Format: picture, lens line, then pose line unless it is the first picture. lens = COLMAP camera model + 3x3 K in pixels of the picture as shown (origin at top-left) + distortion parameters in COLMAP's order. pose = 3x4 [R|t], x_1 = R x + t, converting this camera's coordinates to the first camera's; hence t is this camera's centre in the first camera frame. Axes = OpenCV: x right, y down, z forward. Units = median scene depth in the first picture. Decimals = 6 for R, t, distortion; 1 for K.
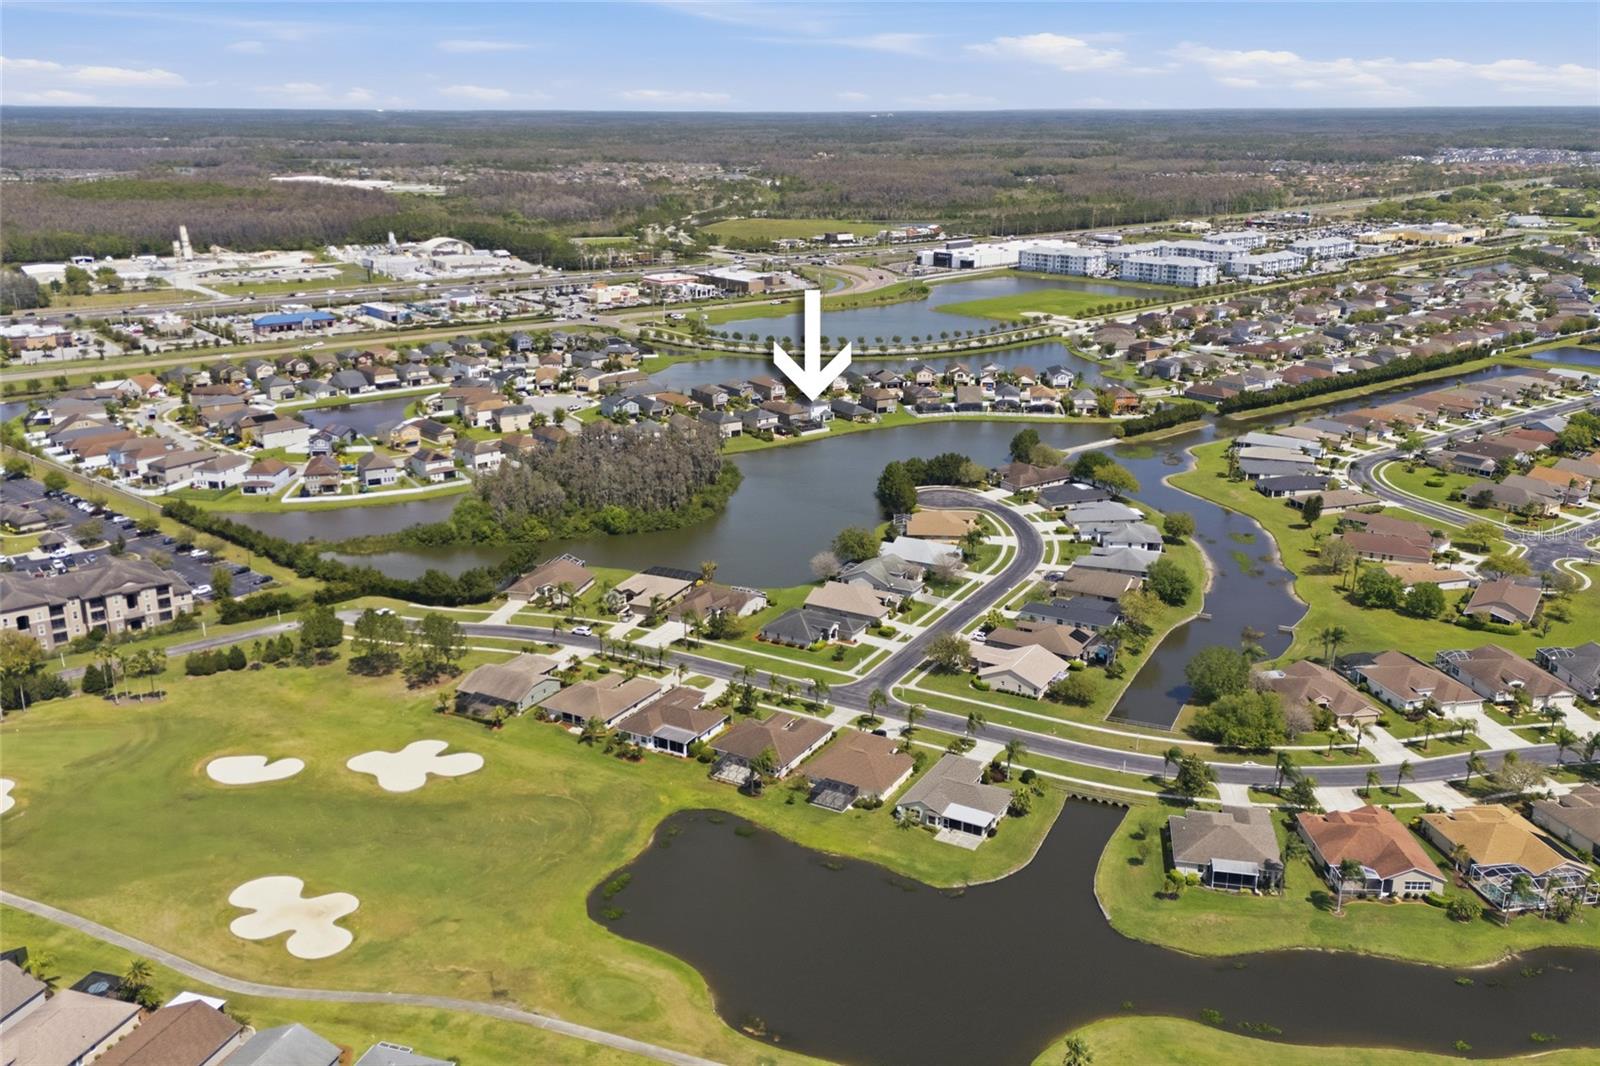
lens RADIAL K [[1386.1, 0, 814.3], [0, 1386.1, 529.5], [0, 0, 1]] dist [0.115294, -0.159244]
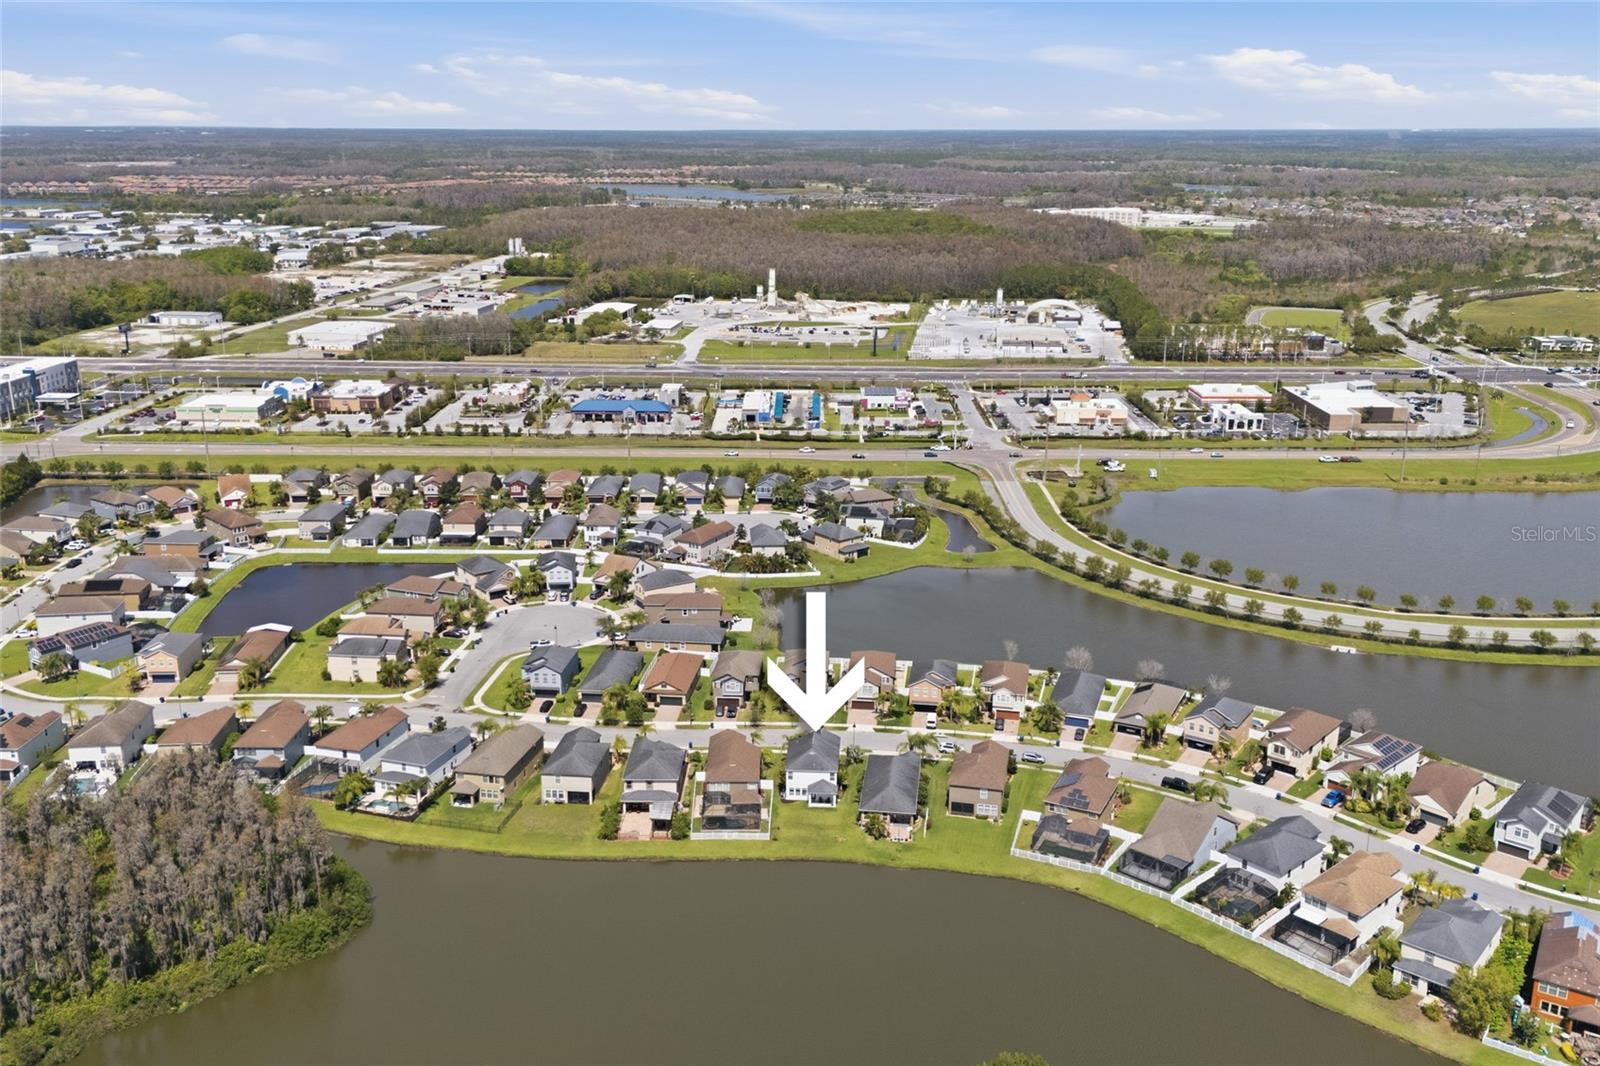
lens RADIAL K [[1386.1, 0, 814.3], [0, 1386.1, 529.5], [0, 0, 1]] dist [0.115294, -0.159244]
pose [[0.764665, 0.180447, -0.618648, 0.218273], [-0.187867, 0.980717, 0.053846, -0.150216], [0.616436, 0.075049, 0.783821, 0.476167]]
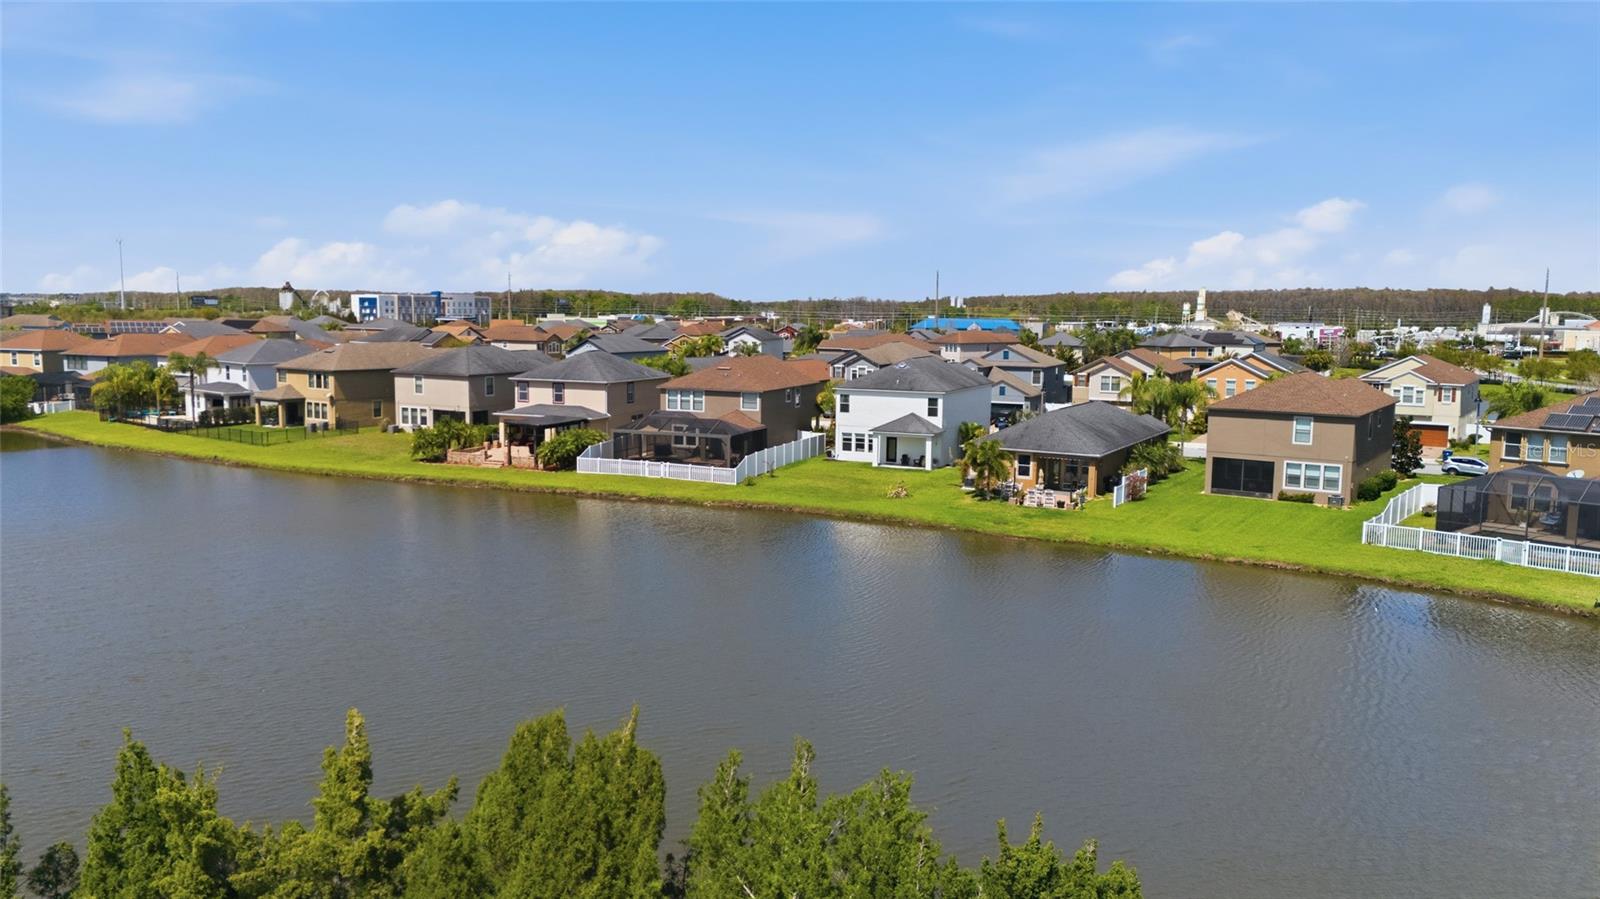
lens RADIAL K [[1203.8, 0, 800.0], [0, 1203.8, 449.5], [0, 0, 1]] dist [0.142600, -0.218876]
pose [[0.462177, 0.102269, -0.880871, 0.123756], [-0.268604, 0.962810, -0.029150, -0.055050], [0.845130, 0.250078, 0.472459, 0.692404]]
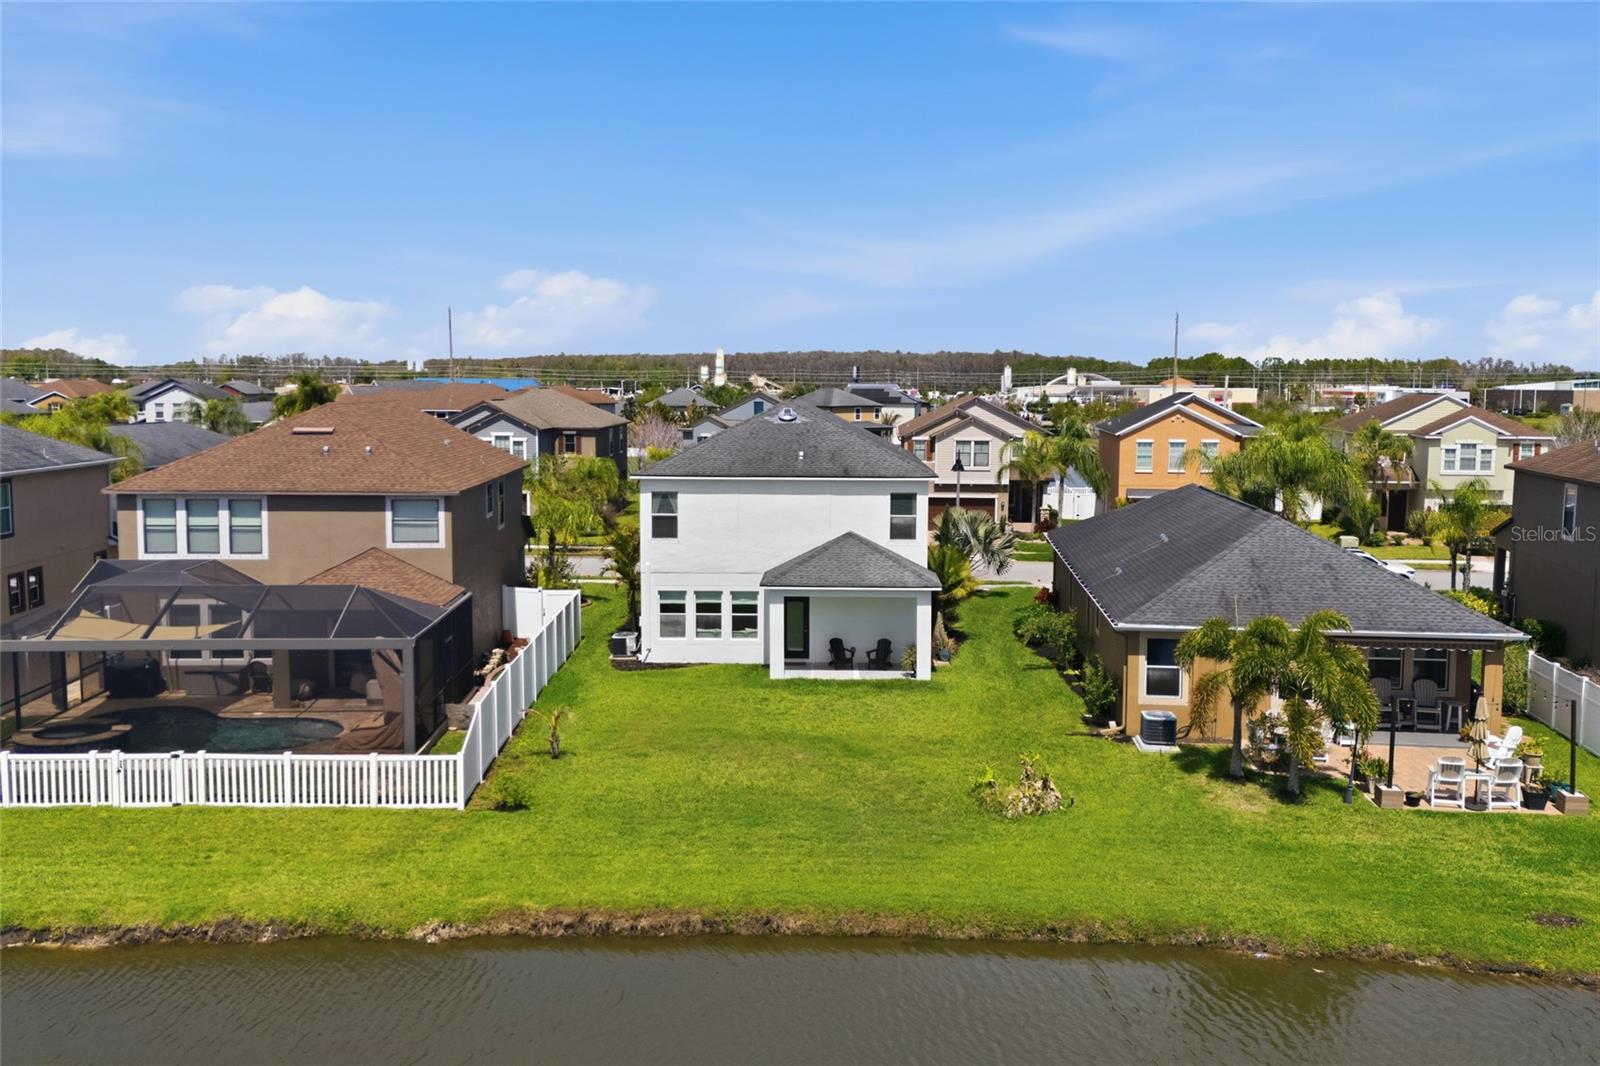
lens RADIAL K [[1386.1, 0, 814.3], [0, 1386.1, 529.5], [0, 0, 1]] dist [0.115294, -0.159244]
pose [[0.784173, 0.062862, -0.617350, 0.044103], [-0.182350, 0.974276, -0.132420, -0.058114], [0.593145, 0.216414, 0.775464, 0.718053]]
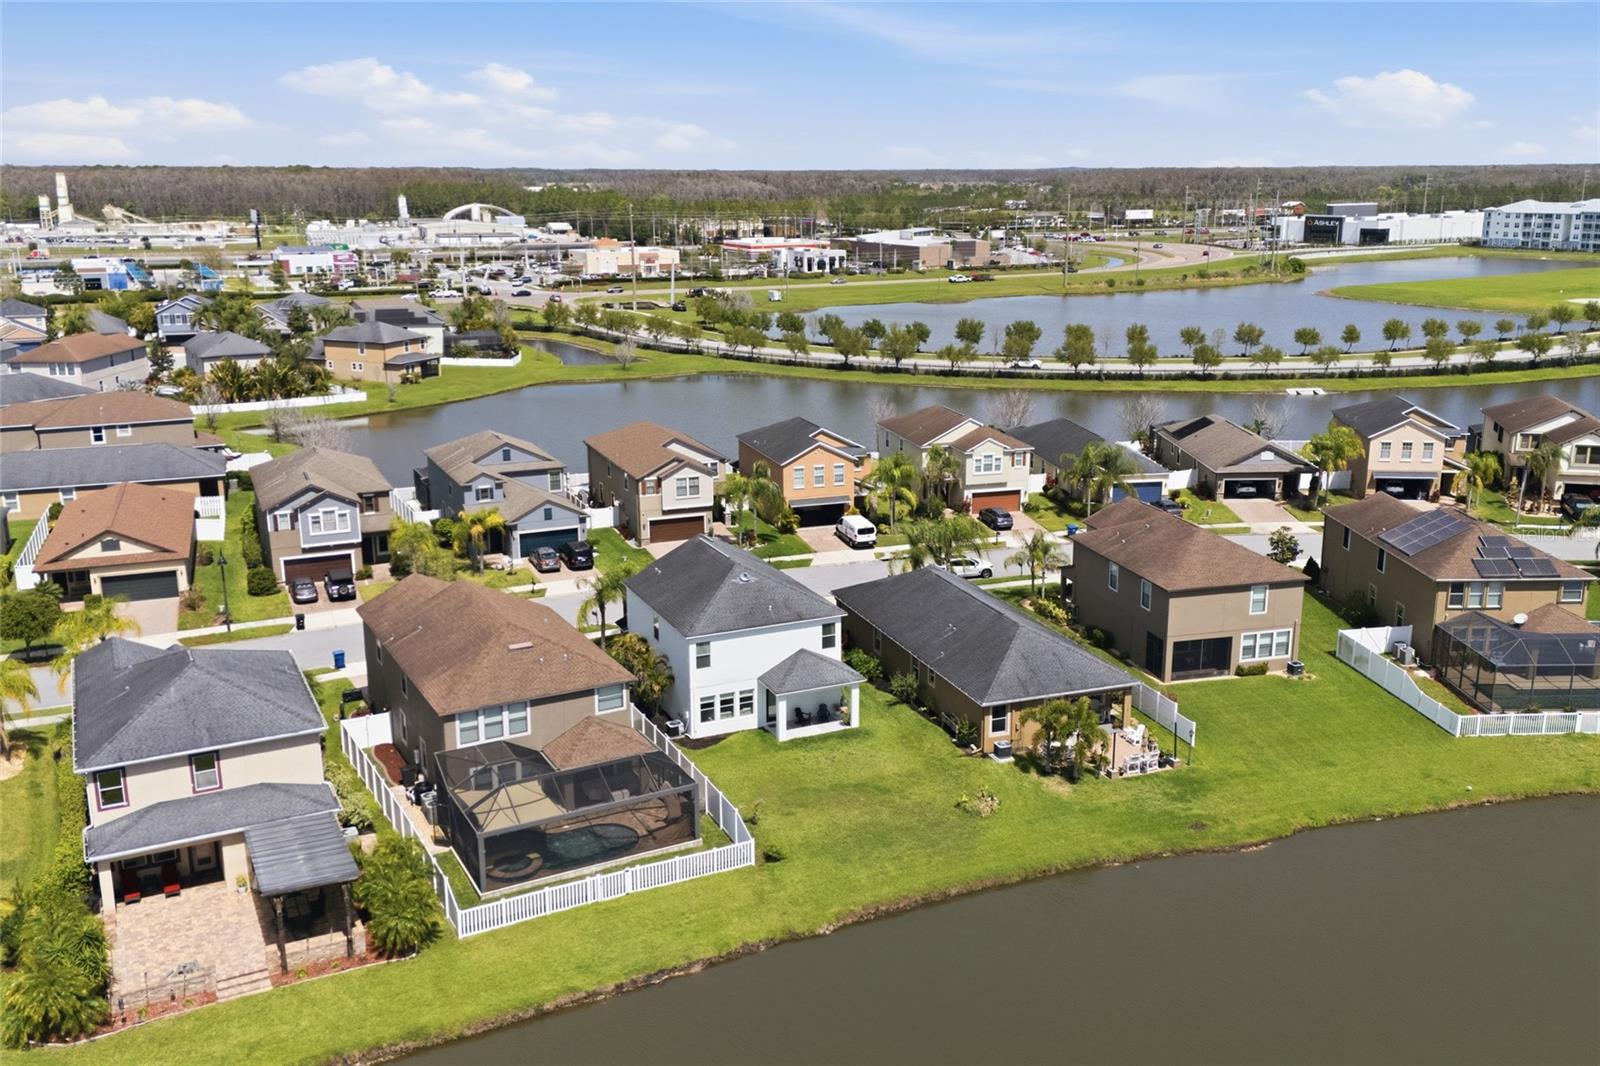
lens RADIAL K [[1386.1, 0, 814.3], [0, 1386.1, 529.5], [0, 0, 1]] dist [0.115294, -0.159244]
pose [[0.976825, 0.046789, -0.208862, 0.030335], [-0.056371, 0.997602, -0.040161, -0.071996], [0.206482, 0.051004, 0.977120, 0.657216]]
